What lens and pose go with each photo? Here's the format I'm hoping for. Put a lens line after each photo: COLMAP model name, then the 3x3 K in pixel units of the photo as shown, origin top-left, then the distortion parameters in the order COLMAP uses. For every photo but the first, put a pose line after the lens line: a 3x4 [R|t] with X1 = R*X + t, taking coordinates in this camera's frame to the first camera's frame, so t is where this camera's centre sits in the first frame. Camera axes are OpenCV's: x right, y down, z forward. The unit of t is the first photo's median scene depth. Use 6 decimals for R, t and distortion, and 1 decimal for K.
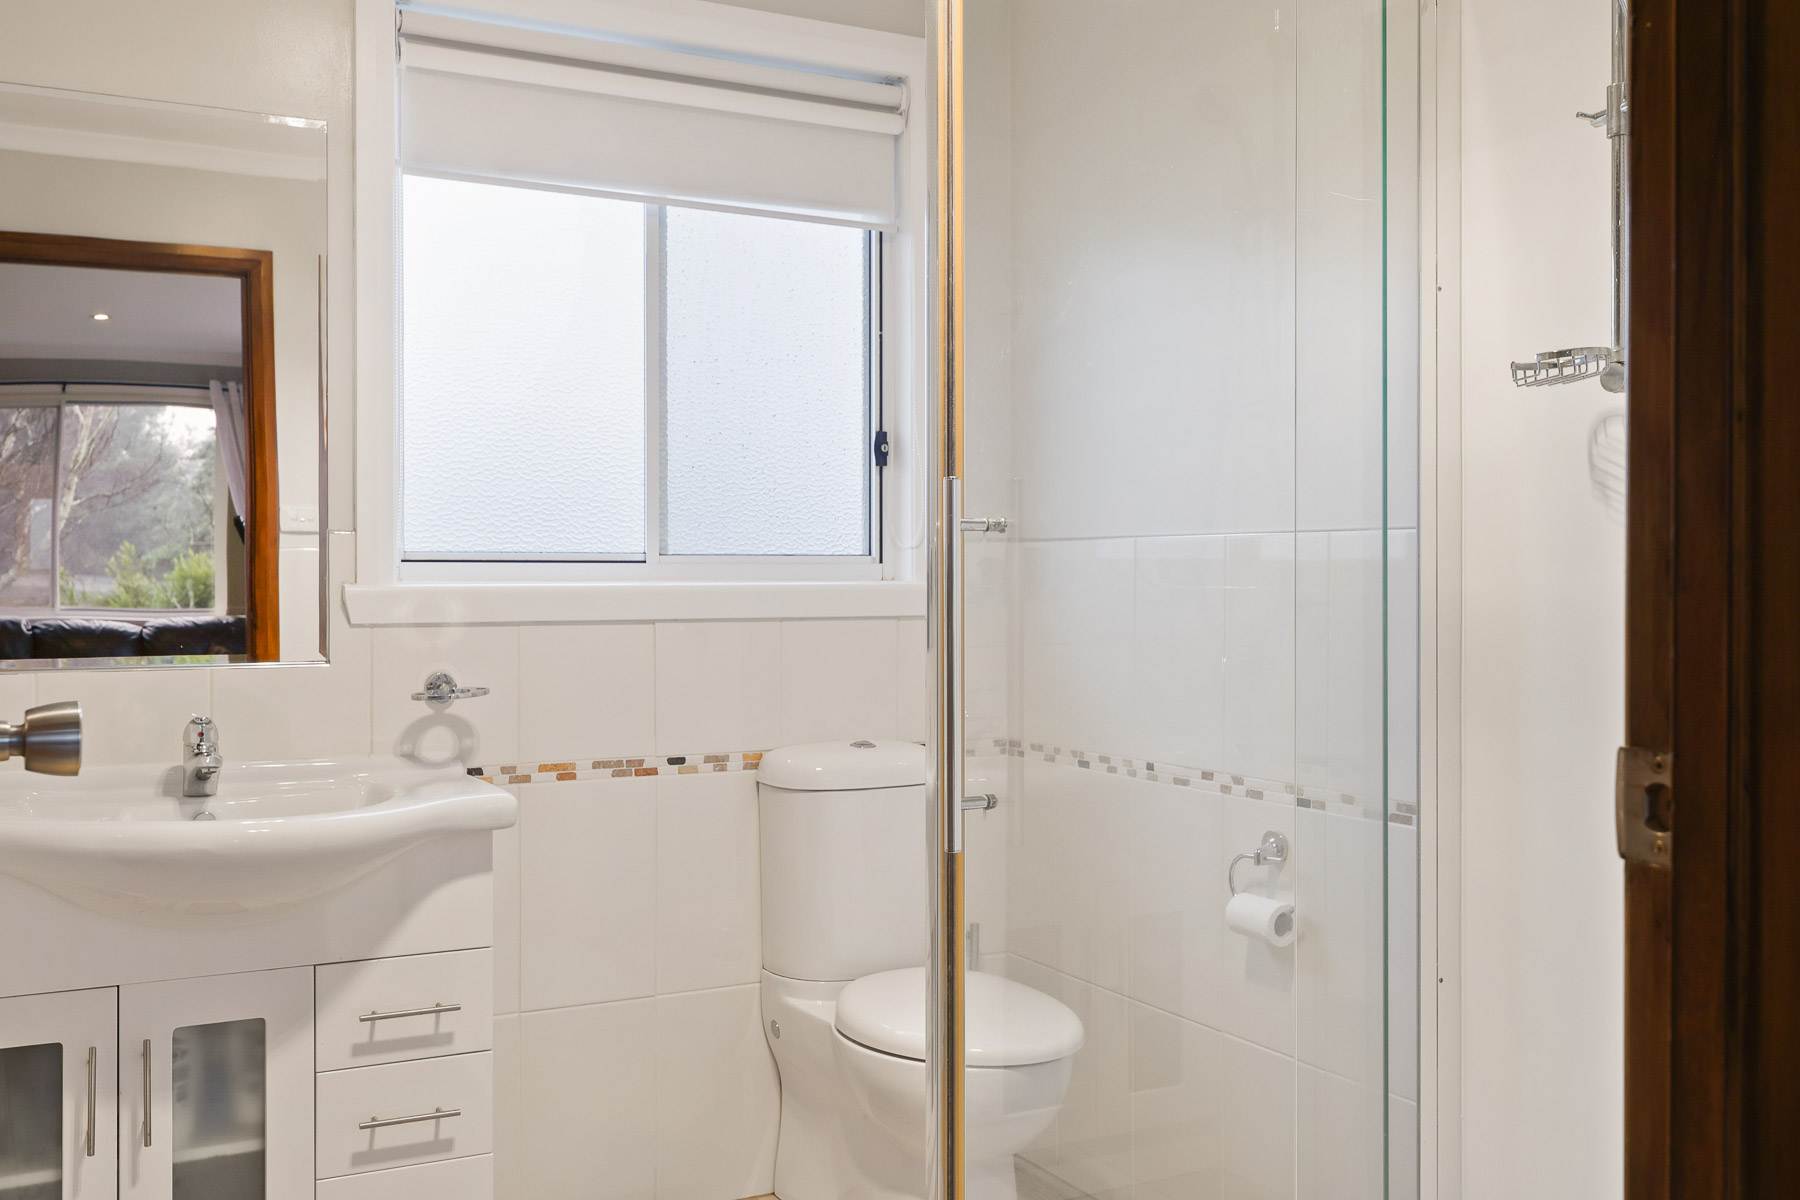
lens RADIAL K [[1711.7, 0, 901.8], [0, 1711.7, 592.8], [0, 0, 1]] dist [0.016317, 0.000000]
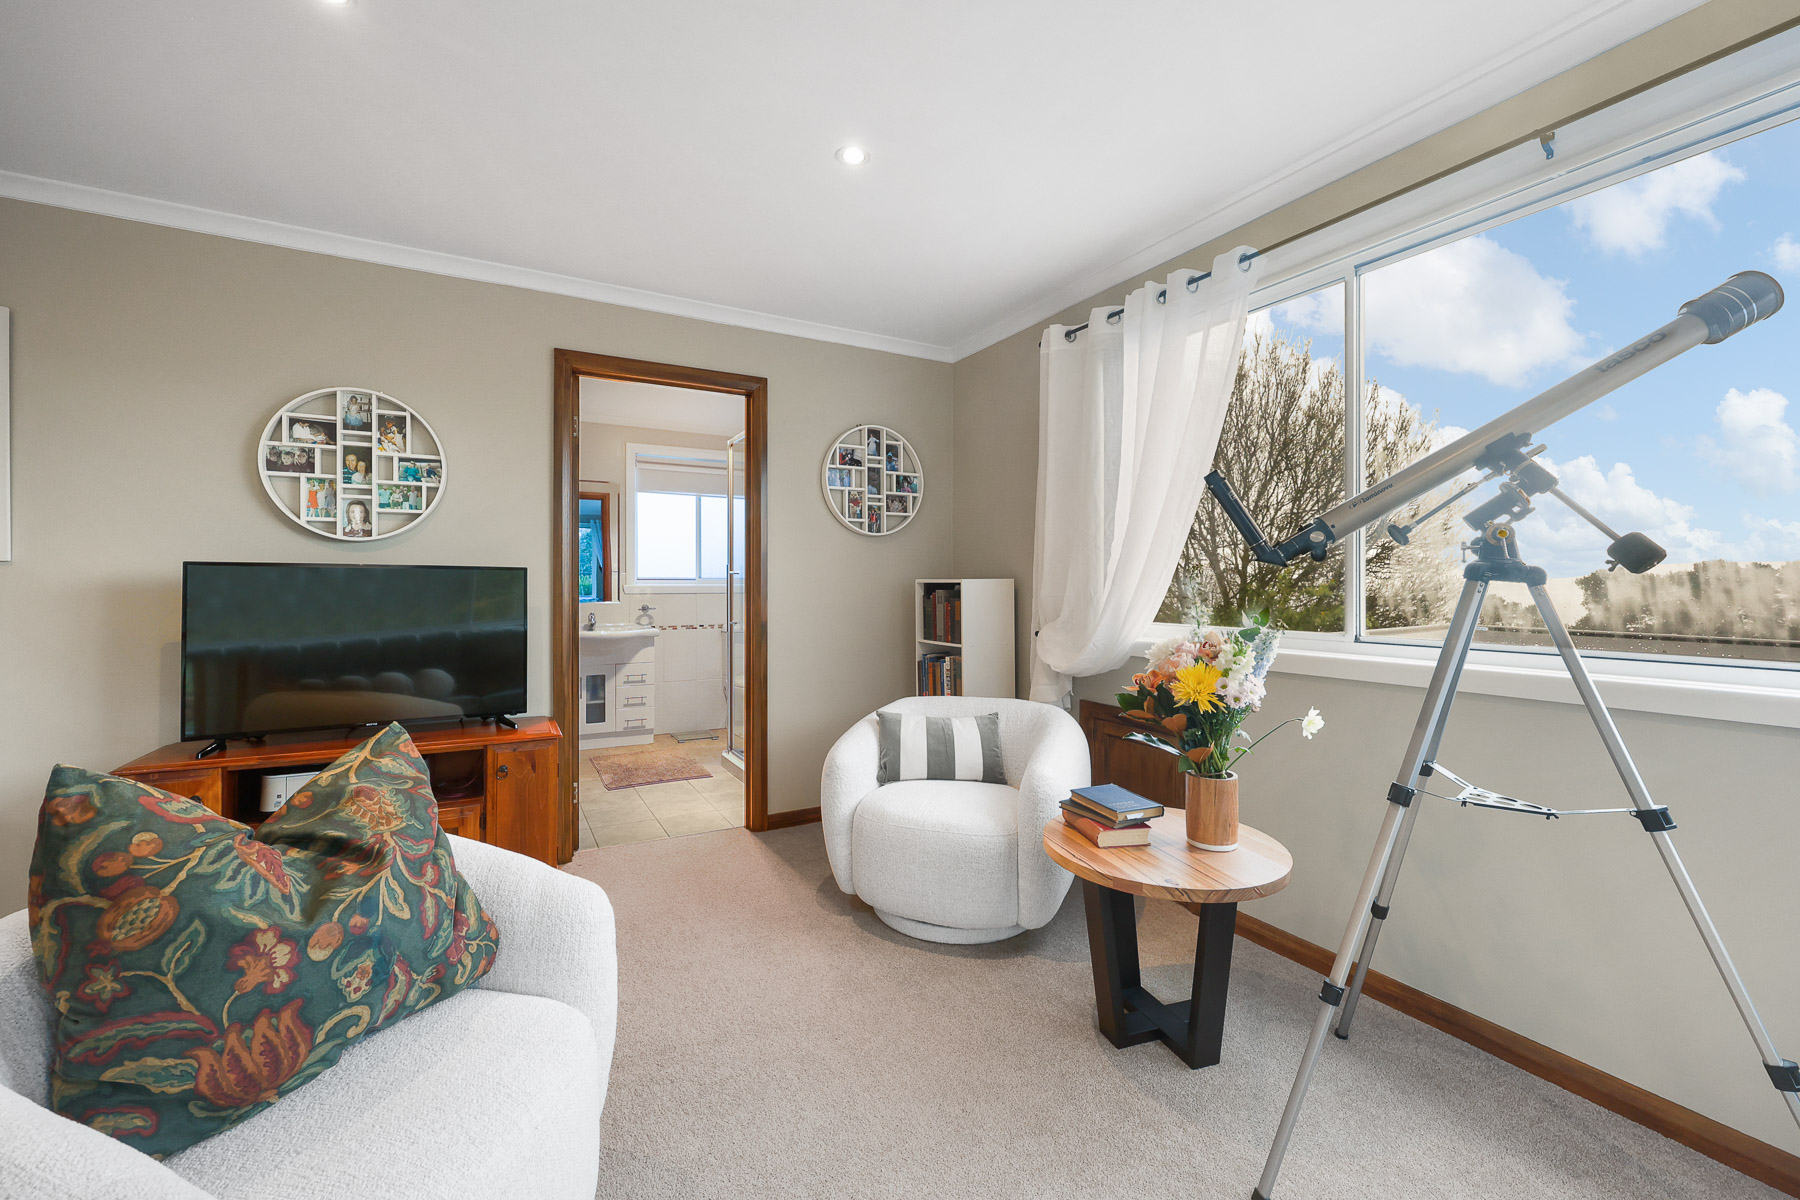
lens RADIAL K [[723.5, 0, 900.3], [0, 723.5, 583.6], [0, 0, 1]] dist [-0.001540, -0.000524]
pose [[0.999687, 0.001824, 0.024937, 0.354554], [-0.001671, 0.999980, -0.006169, 0.002252], [-0.024948, 0.006126, 0.999670, -0.919289]]
